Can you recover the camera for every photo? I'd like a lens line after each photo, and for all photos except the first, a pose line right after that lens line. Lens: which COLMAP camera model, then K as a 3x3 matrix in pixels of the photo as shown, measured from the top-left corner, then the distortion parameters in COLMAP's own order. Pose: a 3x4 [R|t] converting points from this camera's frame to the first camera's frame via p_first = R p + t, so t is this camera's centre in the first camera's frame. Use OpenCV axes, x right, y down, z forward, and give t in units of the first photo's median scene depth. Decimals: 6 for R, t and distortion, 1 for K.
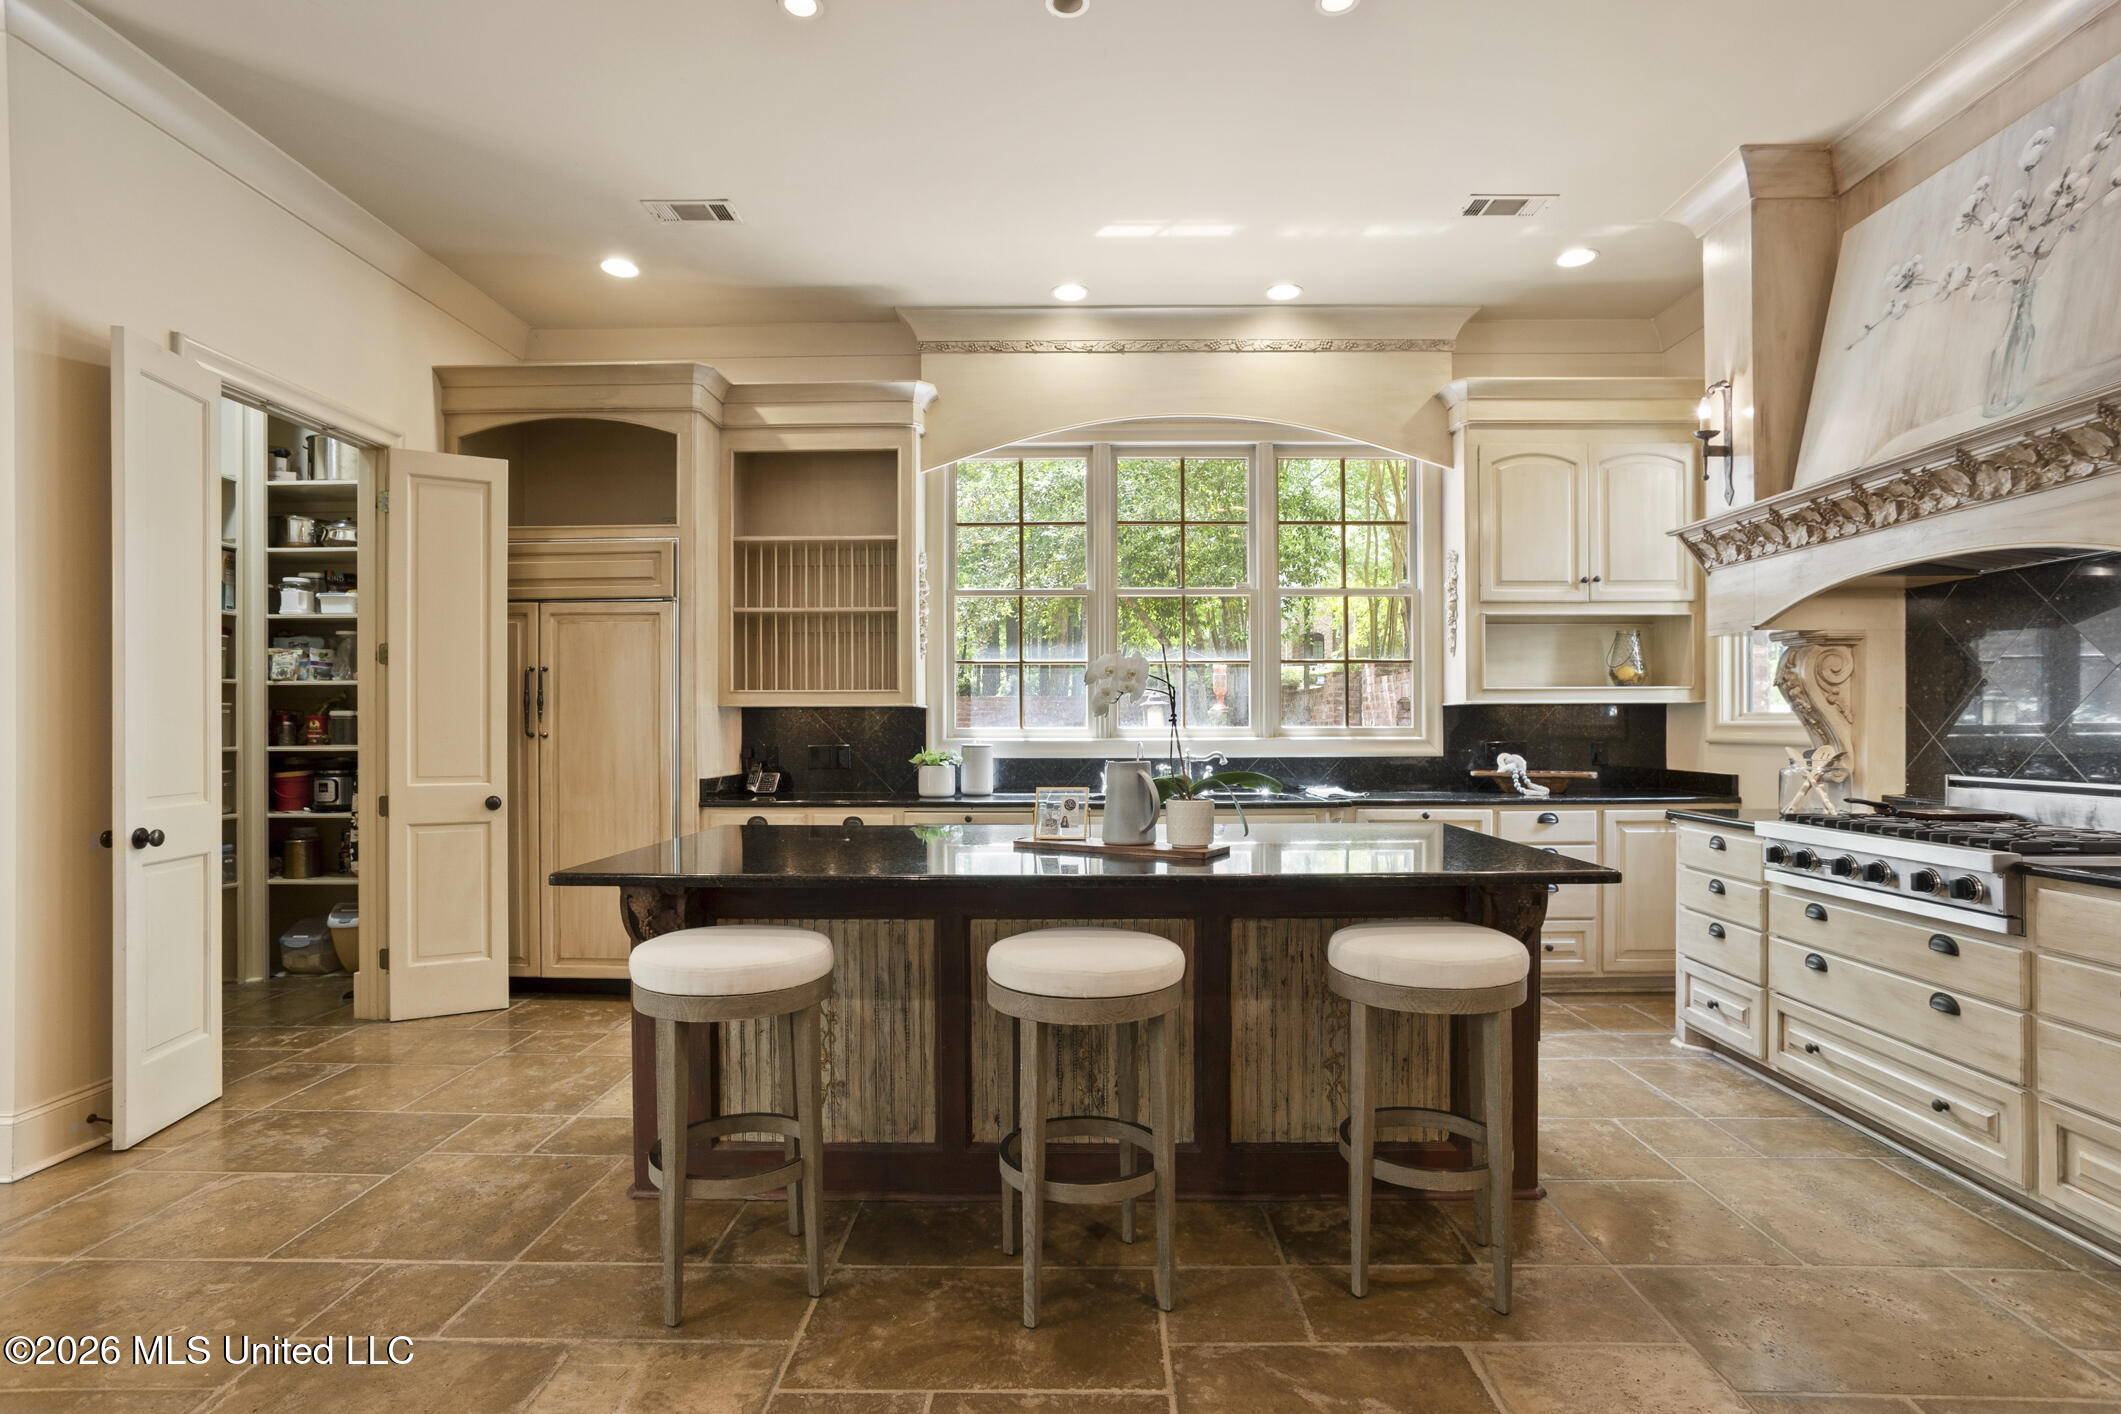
lens RADIAL K [[1053.3, 0, 1076.2], [0, 1053.3, 725.1], [0, 0, 1]] dist [-0.044570, 0.026668]
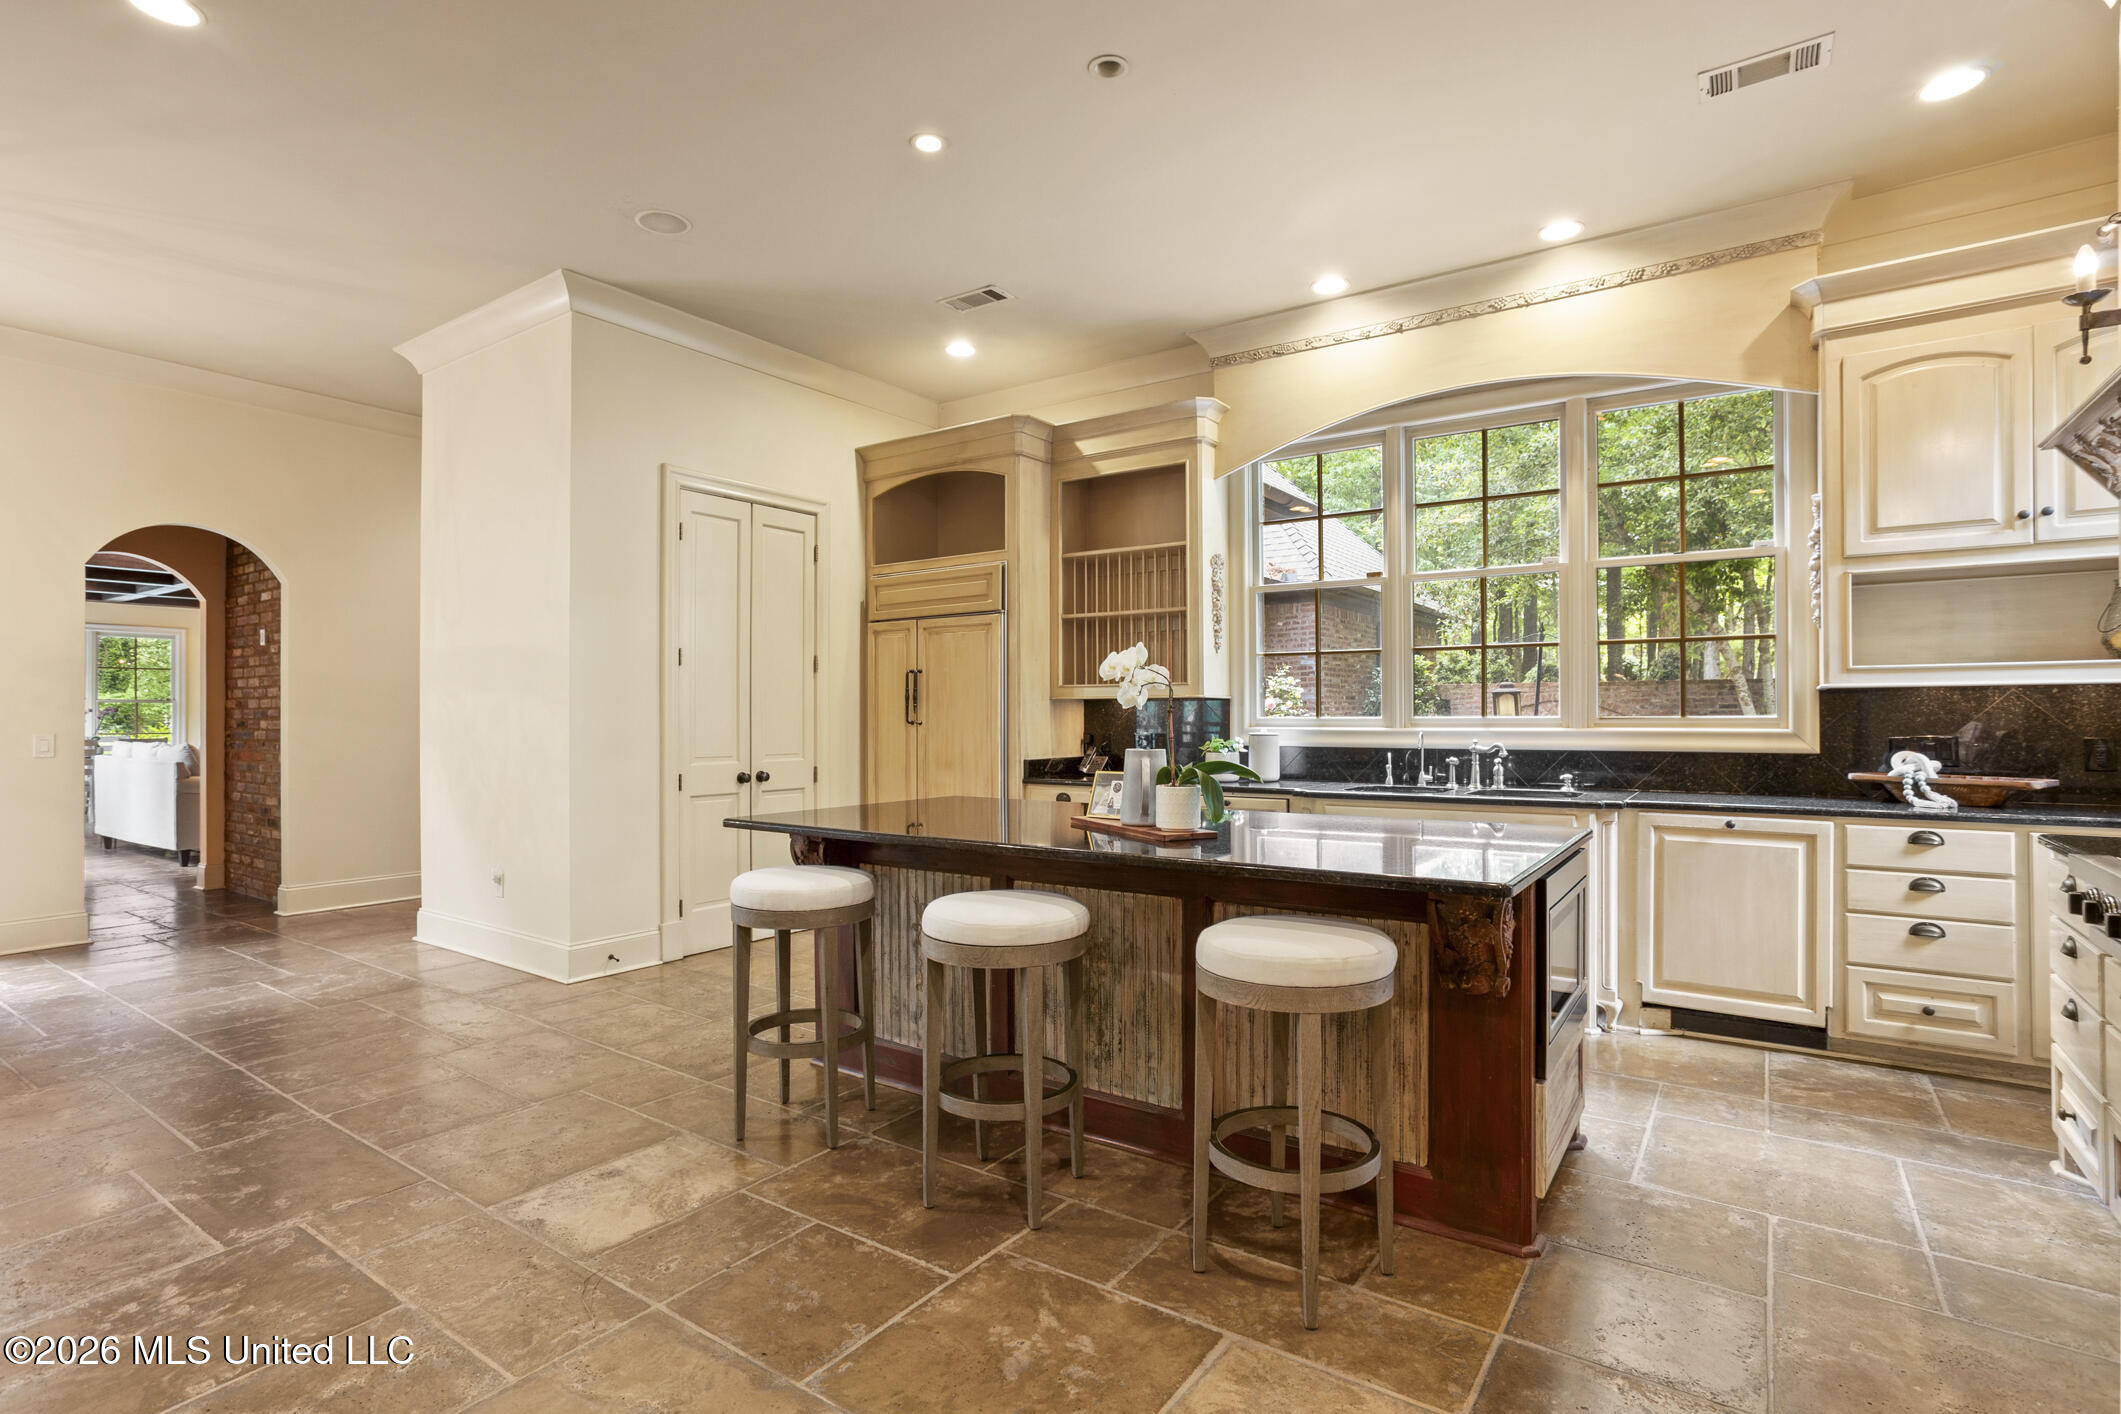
lens RADIAL K [[1053.3, 0, 1075.7], [0, 1053.3, 704.4], [0, 0, 1]] dist [-0.044570, 0.026668]
pose [[0.826106, -0.005394, -0.563489, 0.381402], [0.000463, 0.999960, -0.008894, -0.001251], [0.563515, 0.007086, 0.826076, 0.038116]]
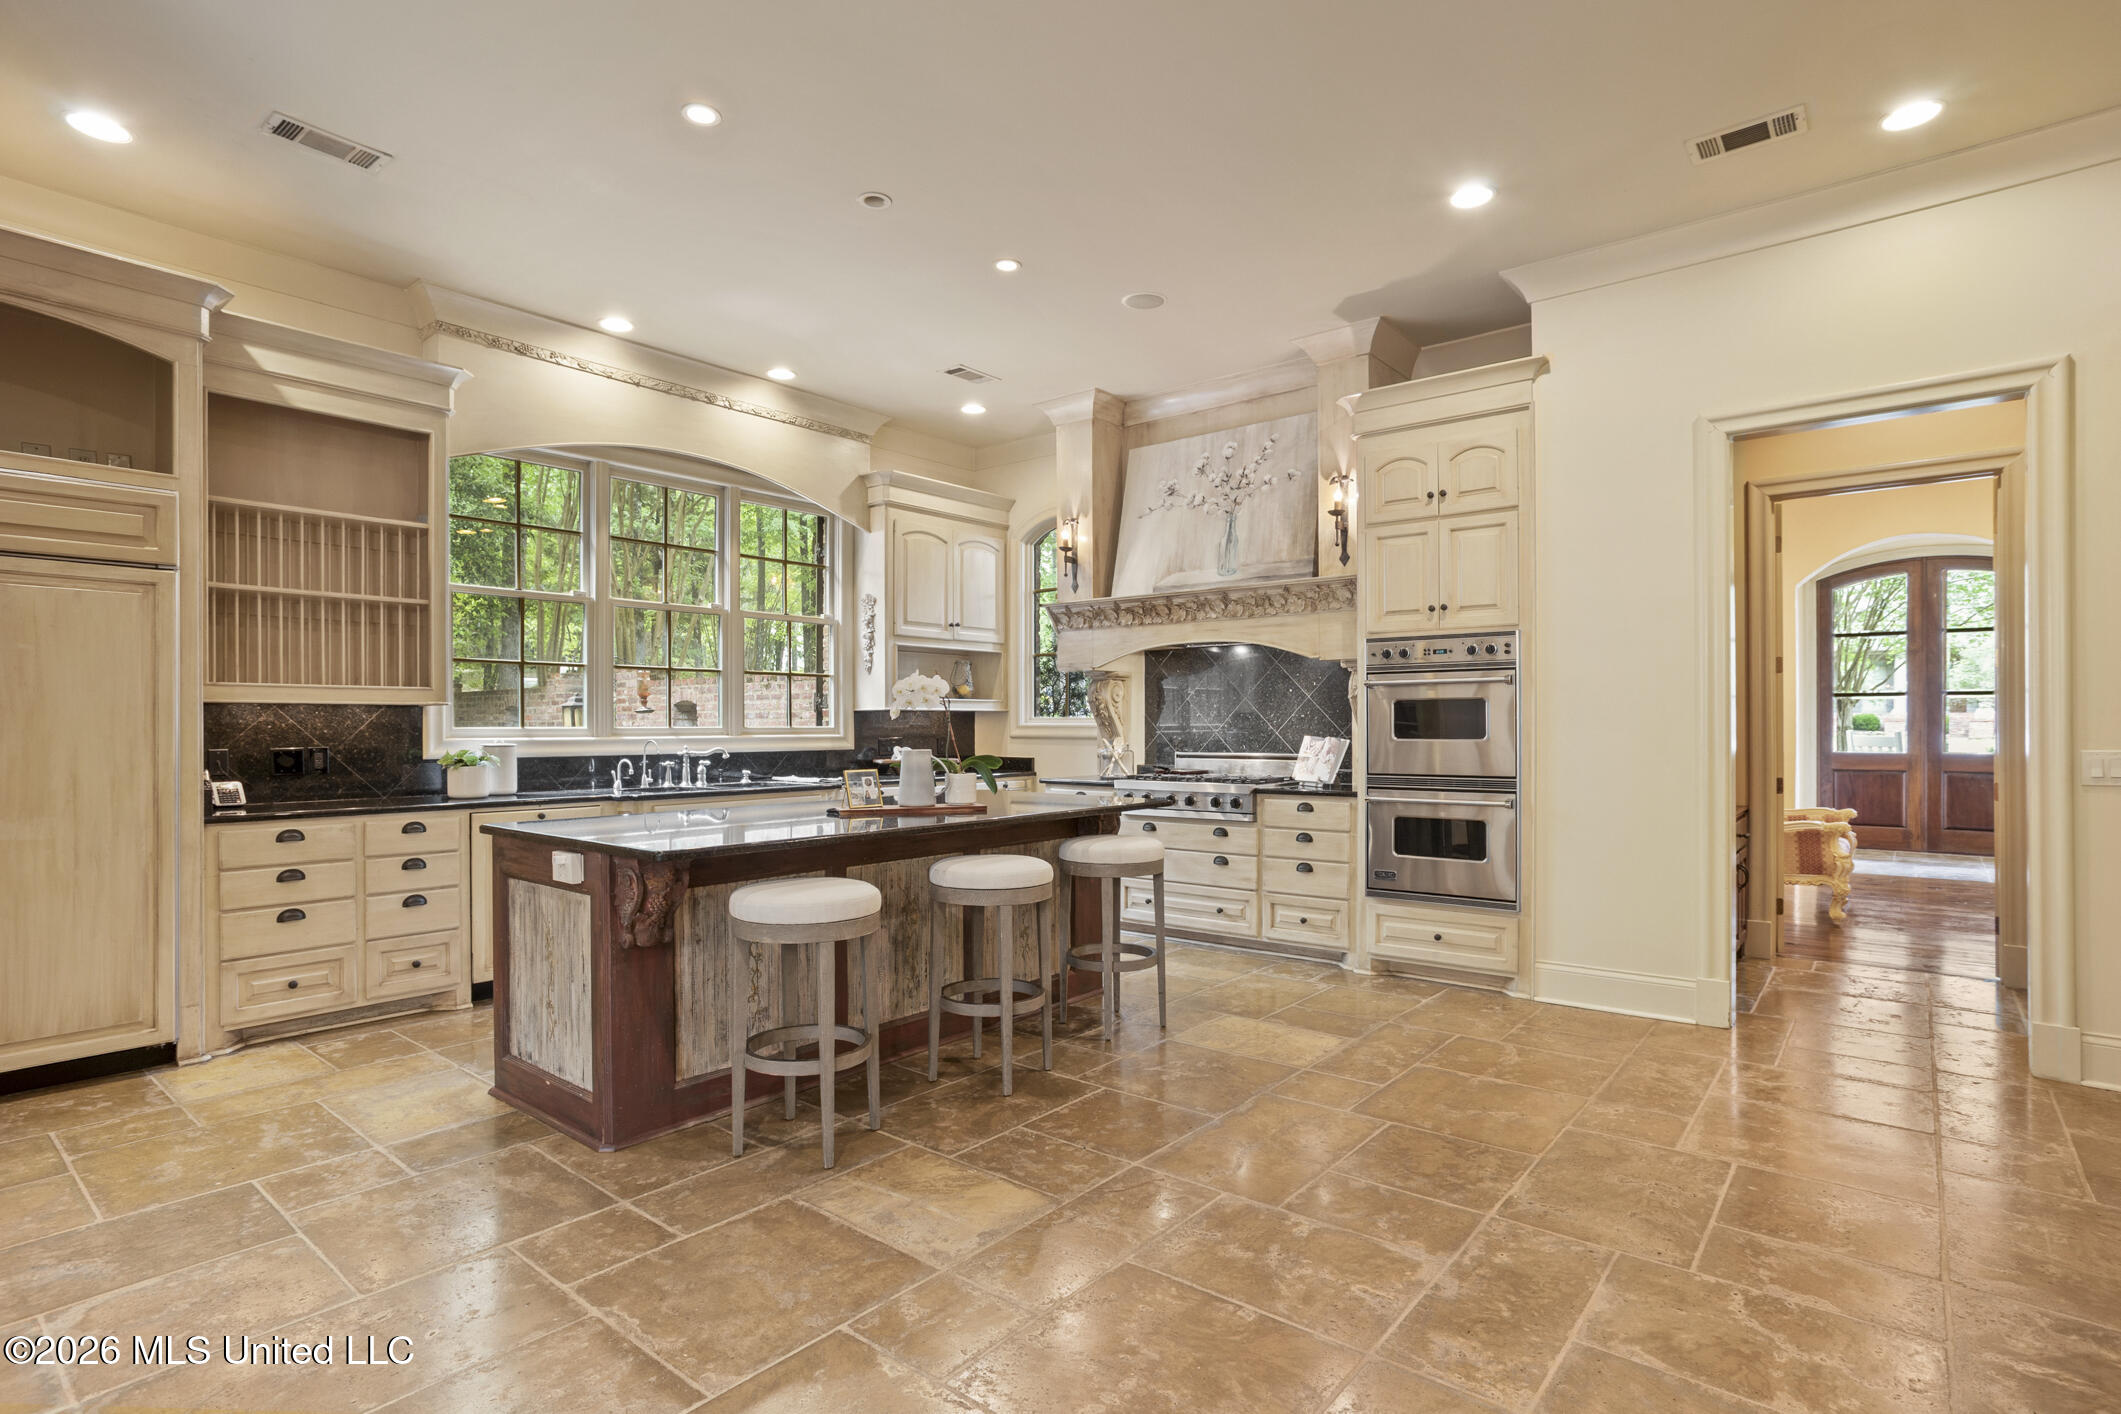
lens RADIAL K [[1053.3, 0, 1102.8], [0, 1053.3, 719.5], [0, 0, 1]] dist [-0.044570, 0.026668]
pose [[0.606011, 0.005937, 0.795434, -0.592714], [-0.000307, 0.999974, -0.007230, 0.002137], [-0.795456, 0.004137, 0.605997, -0.050787]]
